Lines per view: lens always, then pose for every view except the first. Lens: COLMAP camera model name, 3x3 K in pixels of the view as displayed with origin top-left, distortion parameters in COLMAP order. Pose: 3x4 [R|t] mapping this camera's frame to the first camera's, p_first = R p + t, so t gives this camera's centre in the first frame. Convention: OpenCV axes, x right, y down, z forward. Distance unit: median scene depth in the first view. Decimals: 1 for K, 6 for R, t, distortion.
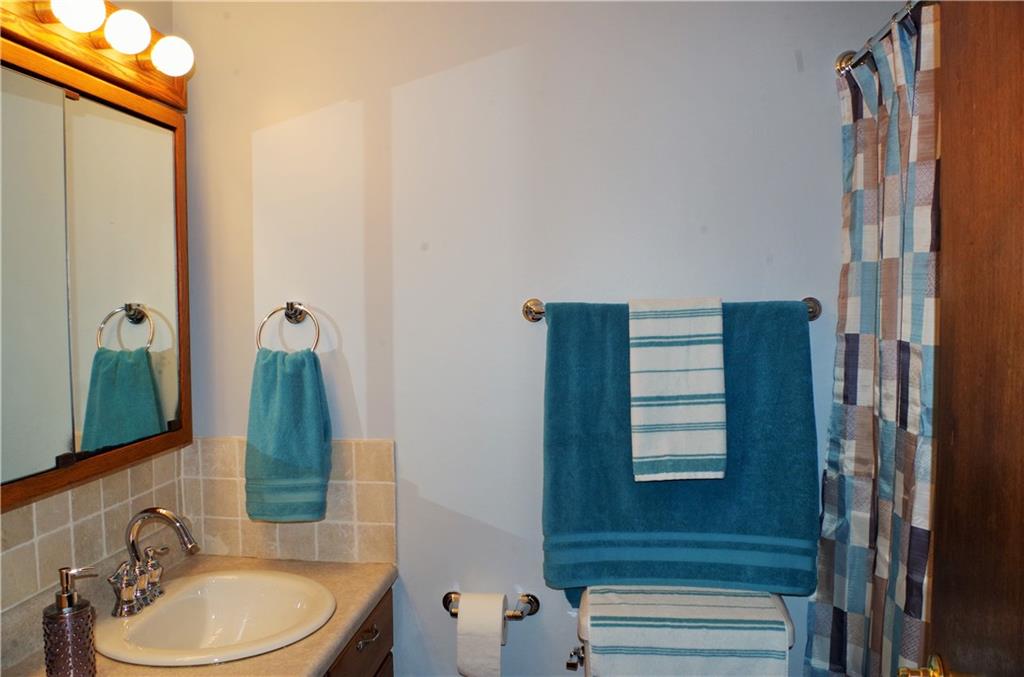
lens RADIAL K [[787.8, 0, 507.1], [0, 787.8, 342.2], [0, 0, 1]] dist [-0.074308, 0.007088]
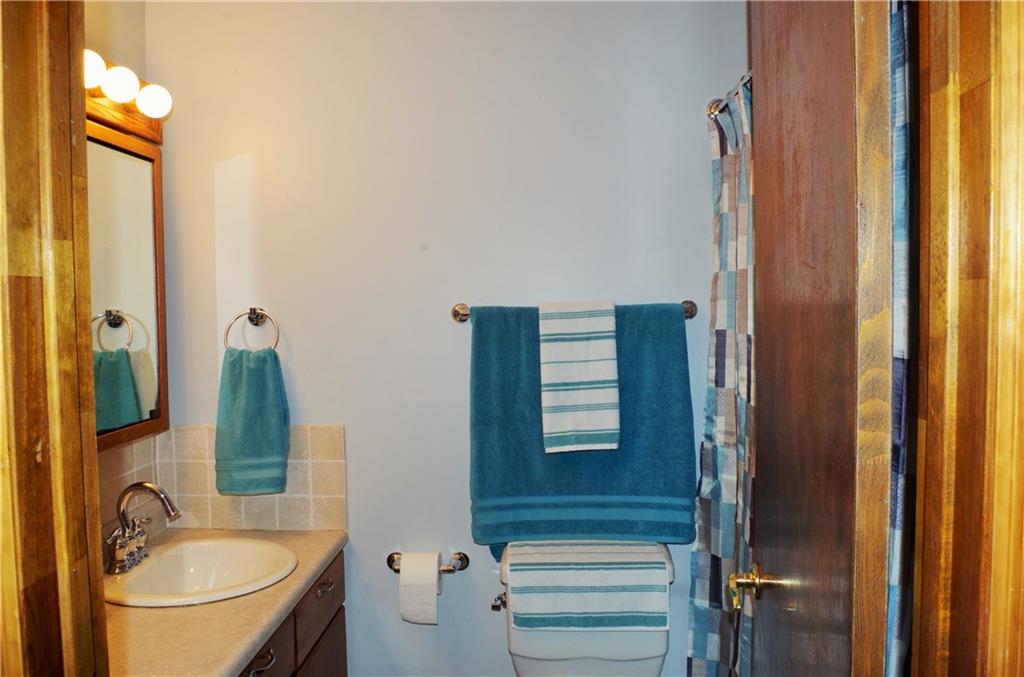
lens RADIAL K [[787.8, 0, 507.1], [0, 787.8, 342.2], [0, 0, 1]] dist [-0.074308, 0.007088]
pose [[0.996872, -0.011028, 0.078265, 0.010278], [0.011425, 0.999924, -0.004620, 0.010636], [-0.078208, 0.005500, 0.996922, -0.205781]]
